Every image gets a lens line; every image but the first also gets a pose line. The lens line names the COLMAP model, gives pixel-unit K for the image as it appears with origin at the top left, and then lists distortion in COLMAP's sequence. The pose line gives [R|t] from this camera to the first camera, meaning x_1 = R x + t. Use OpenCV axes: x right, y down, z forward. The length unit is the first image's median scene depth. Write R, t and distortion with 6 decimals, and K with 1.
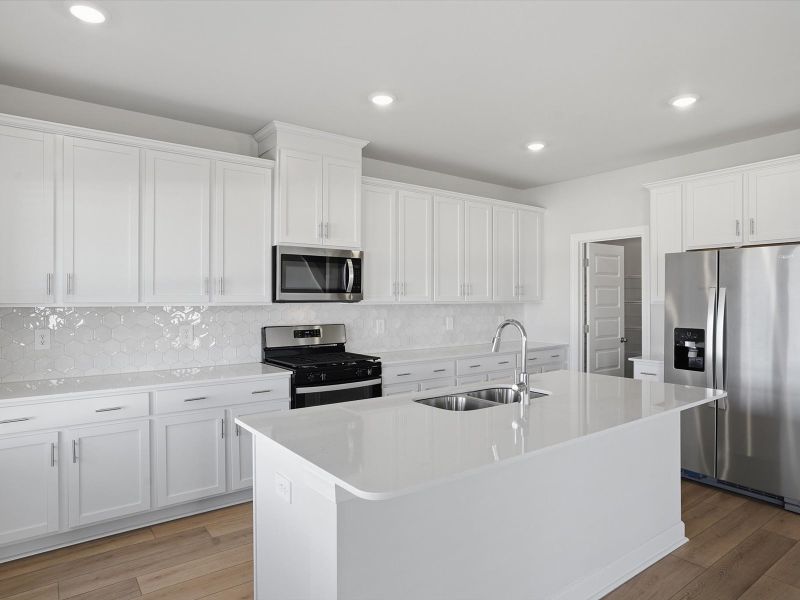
lens RADIAL K [[491.0, 0, 399.6], [0, 491.0, 287.8], [0, 0, 1]] dist [-0.001551, -0.000657]
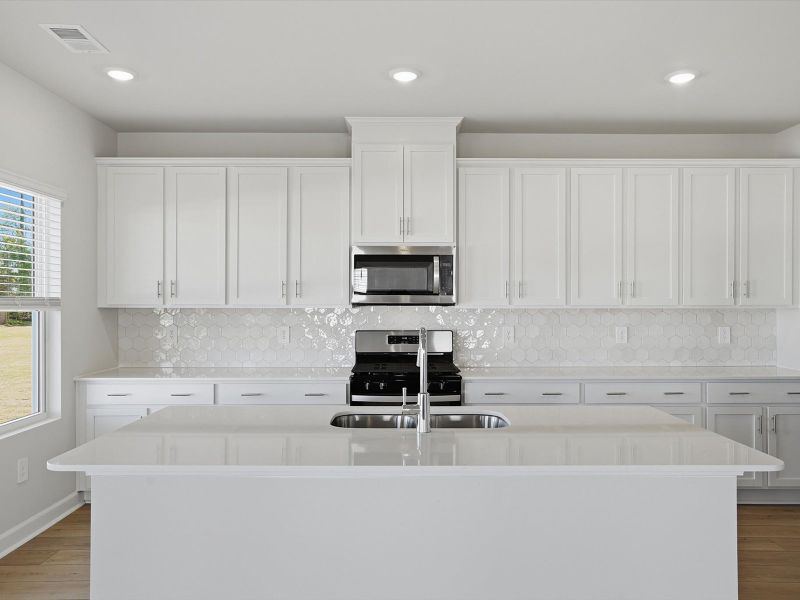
lens RADIAL K [[481.5, 0, 397.6], [0, 481.5, 315.2], [0, 0, 1]] dist [-0.001619, 0.000339]
pose [[0.805818, 0.018233, -0.591883, 0.350709], [0.011657, 0.998844, 0.046640, 0.005194], [0.592049, -0.044483, 0.804674, 0.261797]]
